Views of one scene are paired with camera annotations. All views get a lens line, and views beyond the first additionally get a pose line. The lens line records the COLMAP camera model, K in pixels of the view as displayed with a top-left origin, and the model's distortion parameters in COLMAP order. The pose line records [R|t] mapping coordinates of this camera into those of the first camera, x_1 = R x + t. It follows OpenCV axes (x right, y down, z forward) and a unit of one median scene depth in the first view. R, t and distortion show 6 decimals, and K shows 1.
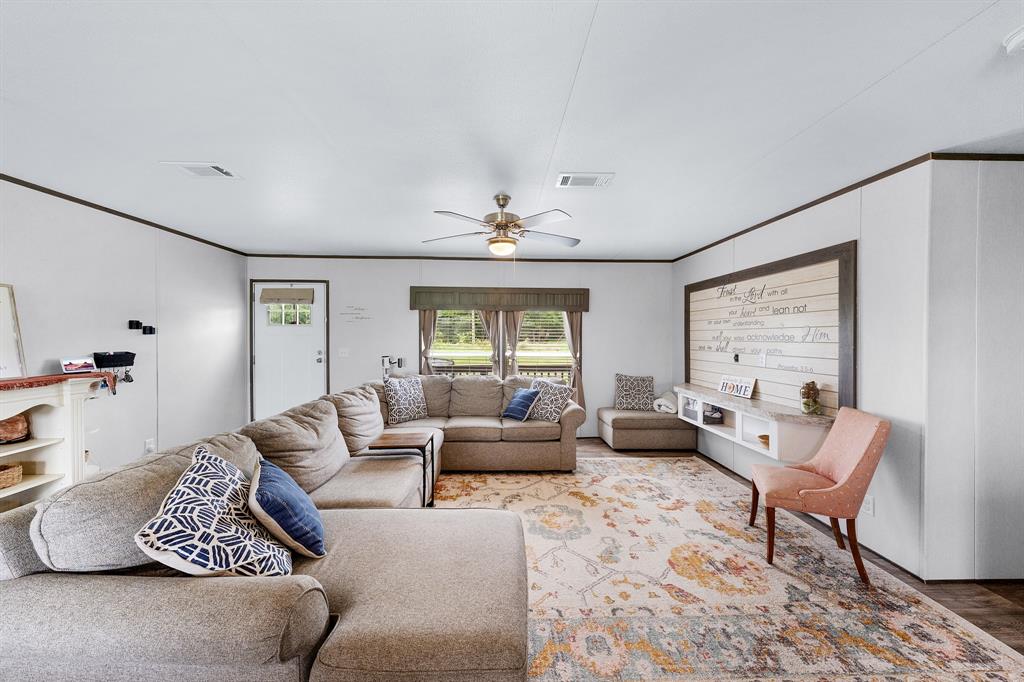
lens RADIAL K [[350.7, 0, 509.7], [0, 350.7, 336.8], [0, 0, 1]] dist [-0.001537, -0.000047]
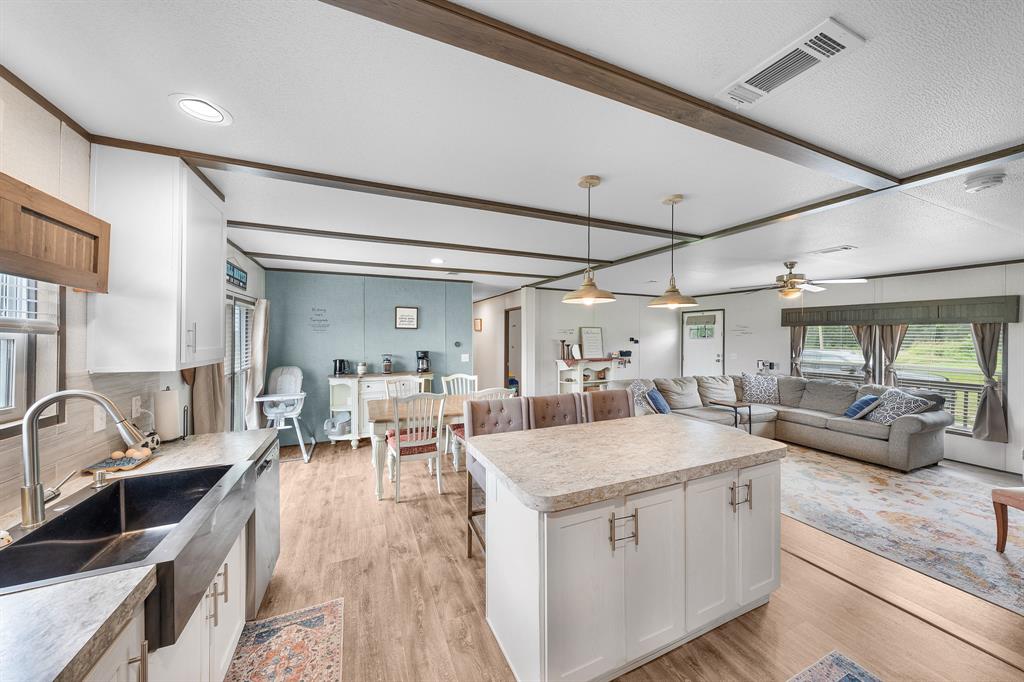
lens RADIAL K [[355.2, 0, 508.7], [0, 355.2, 337.6], [0, 0, 1]] dist [-0.001564, 0.001762]
pose [[0.373510, 0.002161, -0.927623, 0.796252], [-0.008390, 0.999964, -0.001048, -0.034668], [0.927588, 0.008175, 0.373515, -0.628922]]
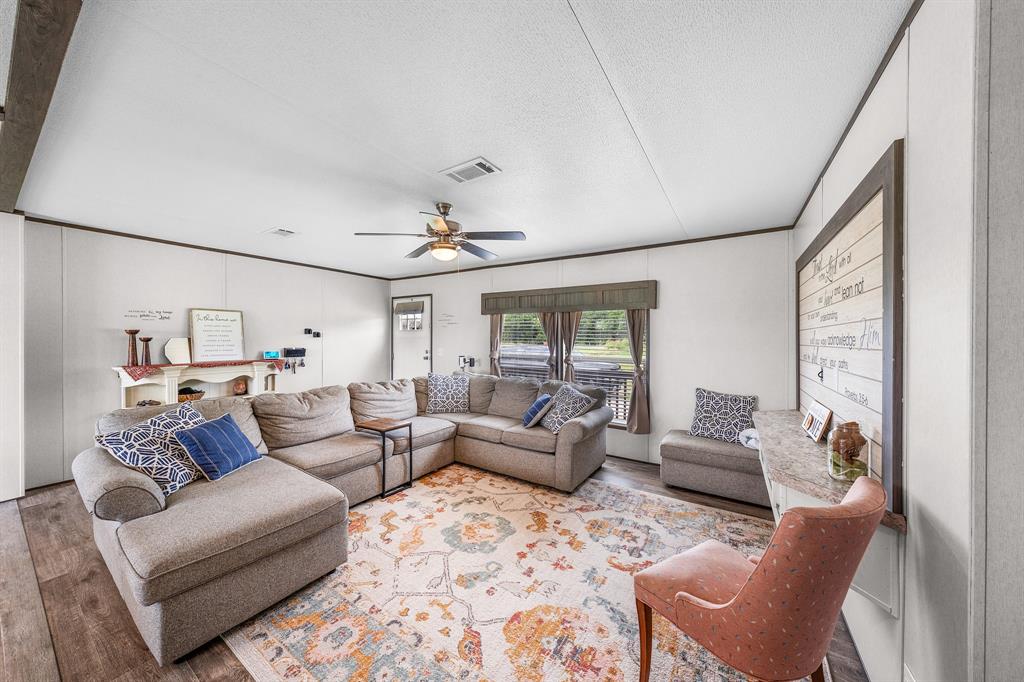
lens RADIAL K [[350.7, 0, 509.7], [0, 350.7, 336.8], [0, 0, 1]] dist [-0.001537, -0.000047]
pose [[0.816908, -0.003141, -0.576759, 0.590881], [-0.002123, 0.999962, -0.008451, 0.002464], [0.576764, 0.008128, 0.816871, 0.206698]]
